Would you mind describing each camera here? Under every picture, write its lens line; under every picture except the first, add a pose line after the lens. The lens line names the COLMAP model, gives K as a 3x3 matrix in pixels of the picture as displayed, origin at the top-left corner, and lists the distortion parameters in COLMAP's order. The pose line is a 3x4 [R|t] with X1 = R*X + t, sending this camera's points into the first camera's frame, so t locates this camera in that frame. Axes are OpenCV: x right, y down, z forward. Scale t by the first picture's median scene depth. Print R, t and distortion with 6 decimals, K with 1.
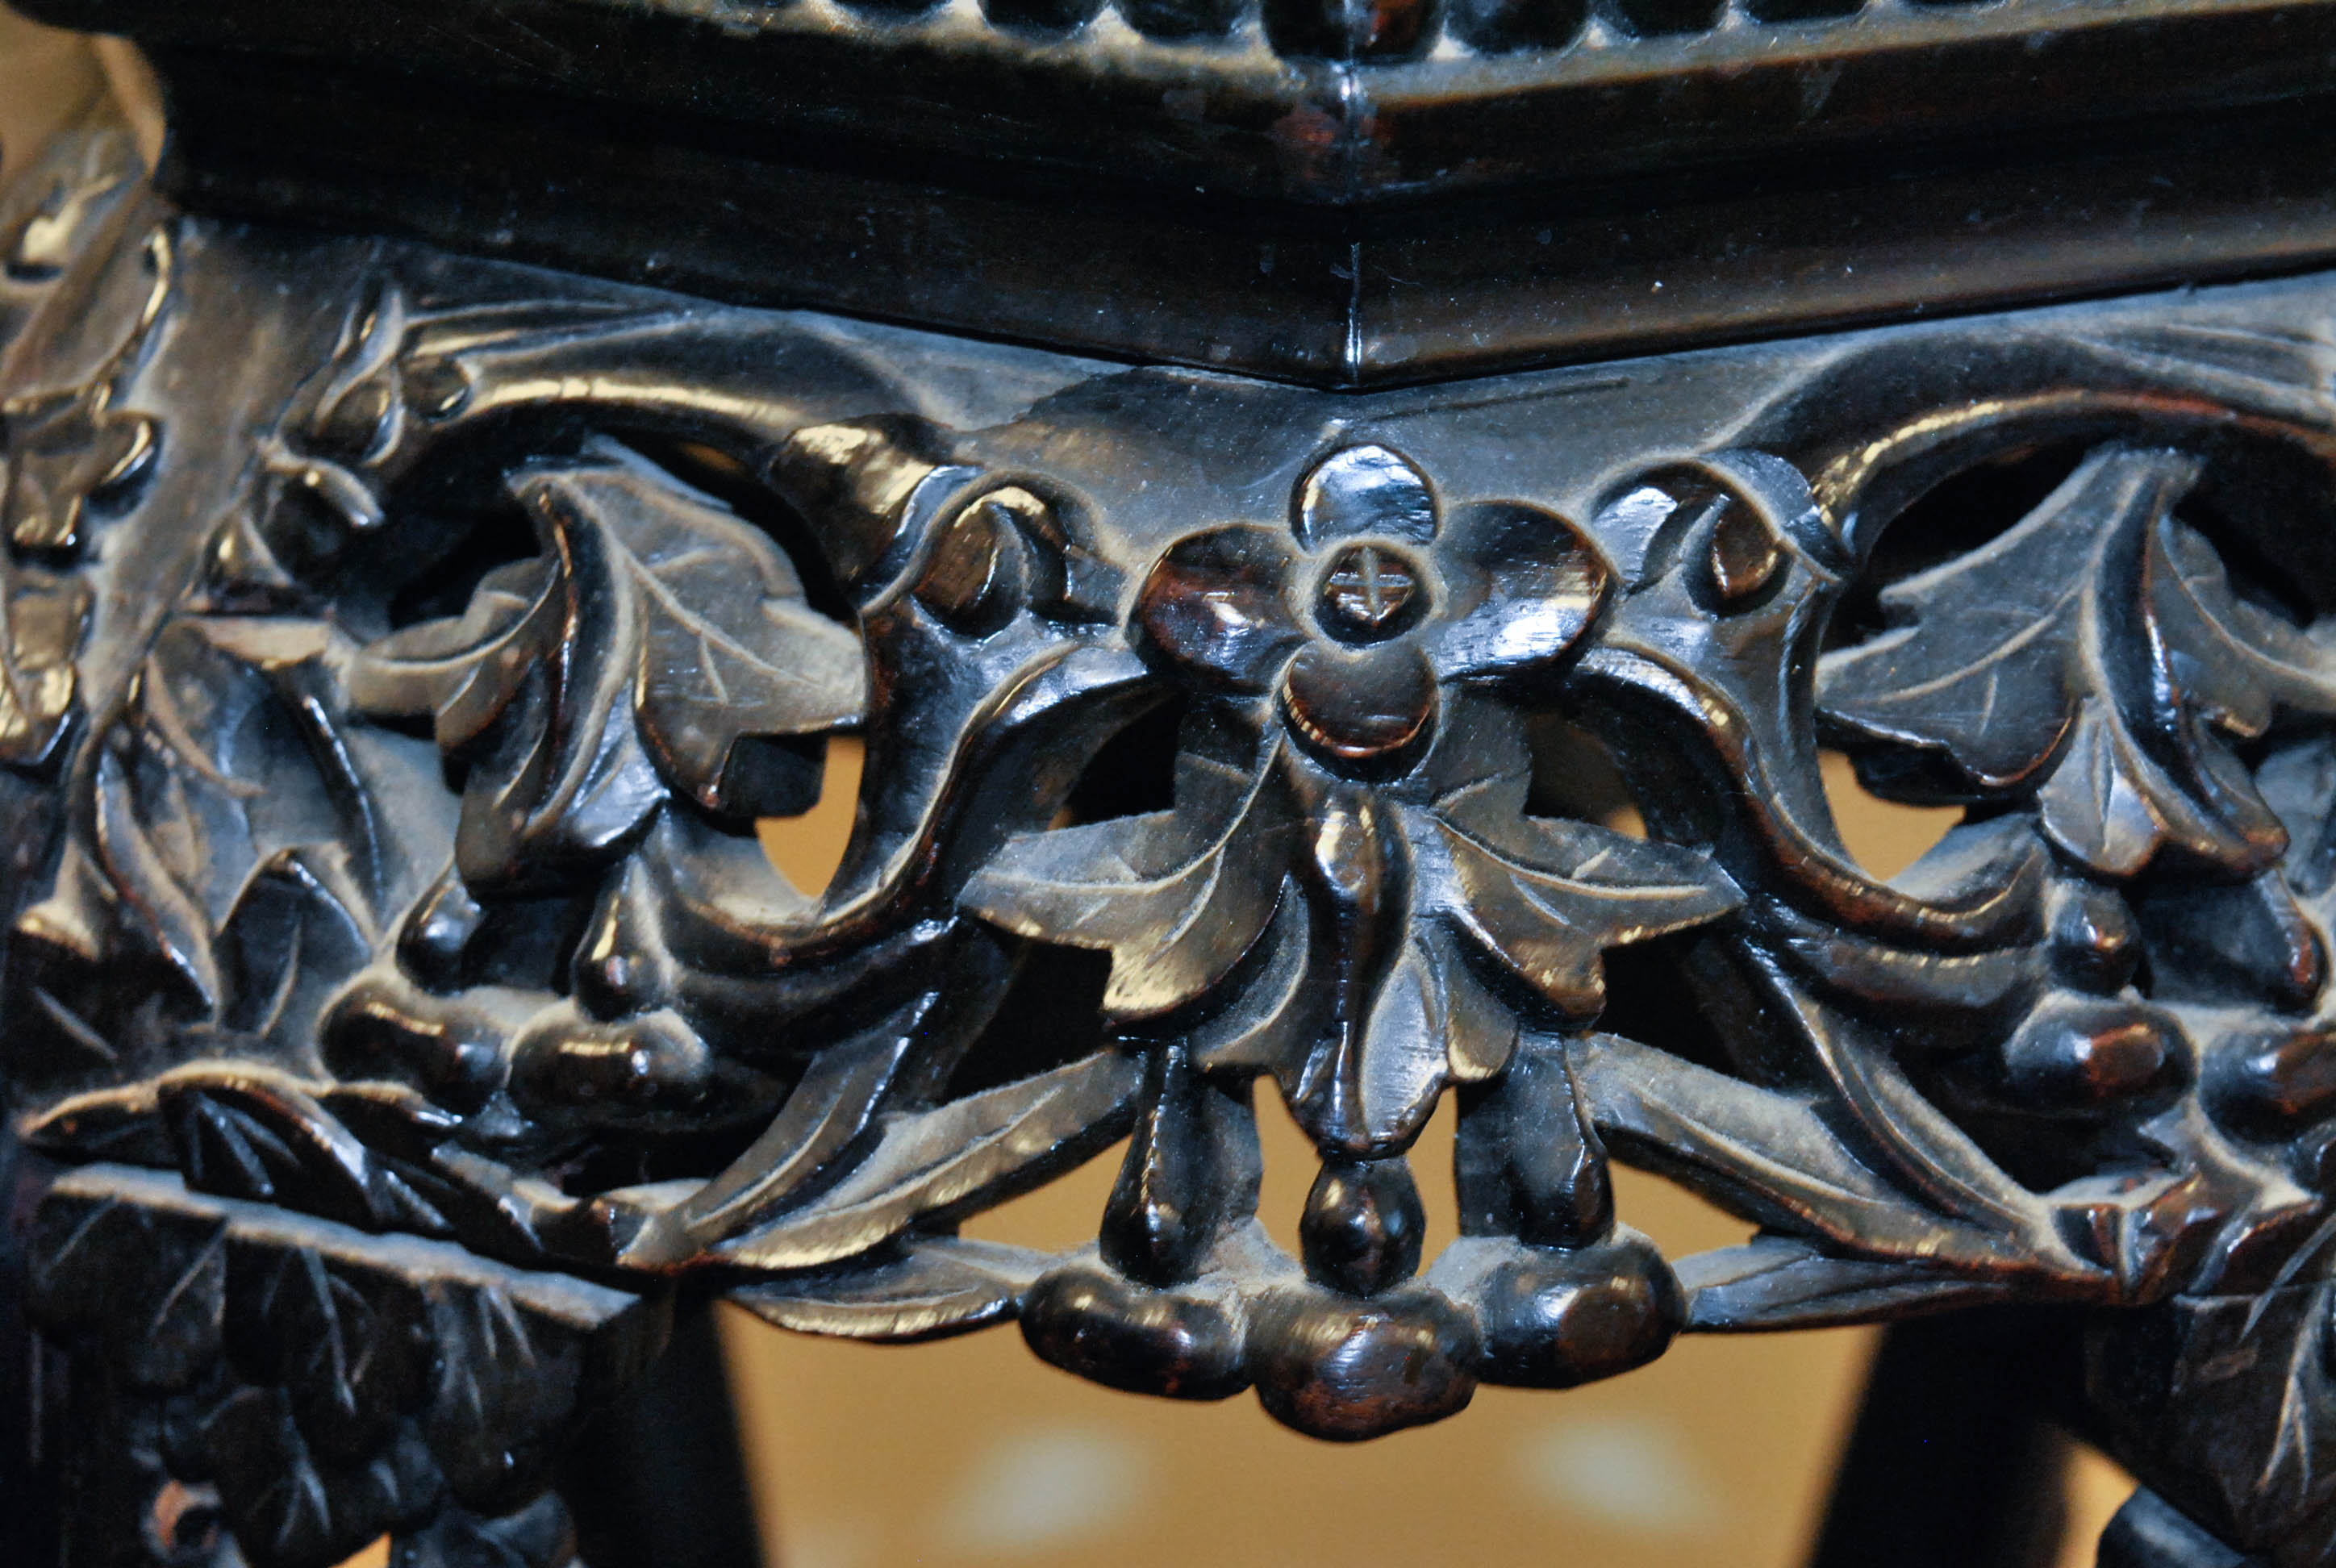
lens RADIAL K [[4567.1, 0, 1168.0], [0, 4567.1, 784.0], [0, 0, 1]] dist [0.059216, -0.053419]
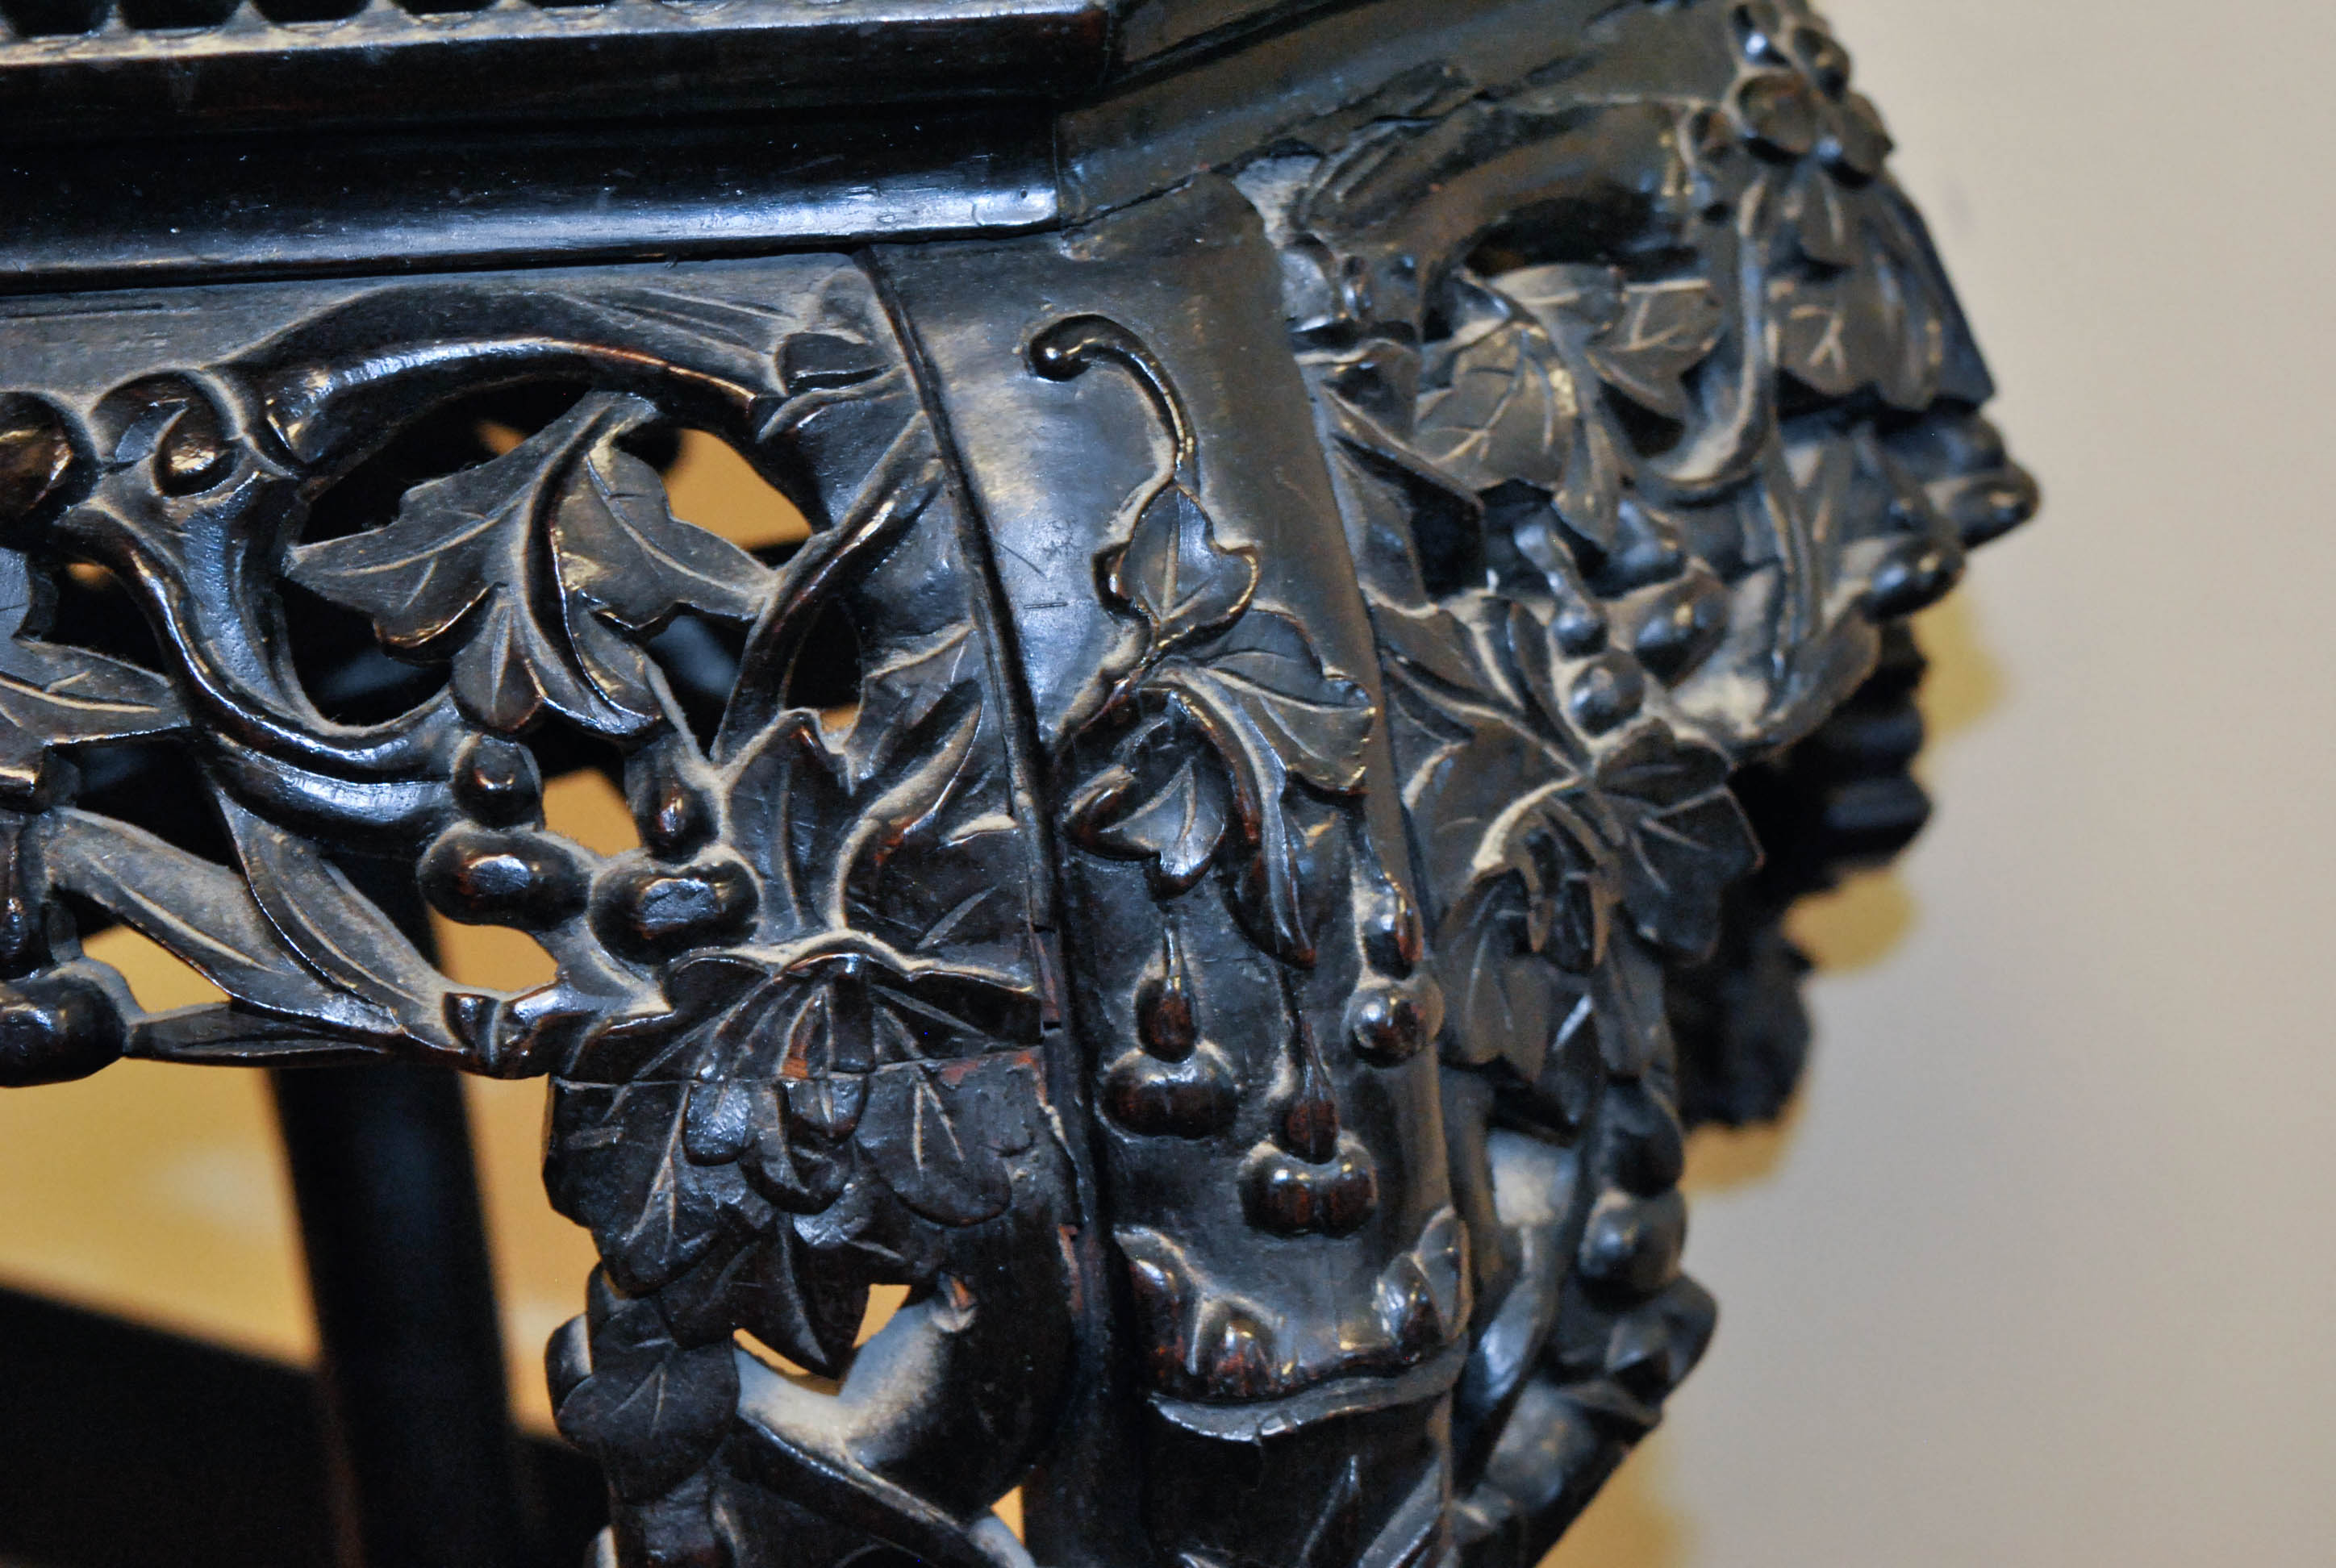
lens RADIAL K [[4567.1, 0, 1168.0], [0, 4567.1, 784.0], [0, 0, 1]] dist [0.059216, -0.053419]
pose [[0.959420, 0.092195, -0.266484, 0.707112], [-0.086048, 0.995687, 0.034677, -0.024020], [0.268532, -0.010340, 0.963215, -0.142069]]
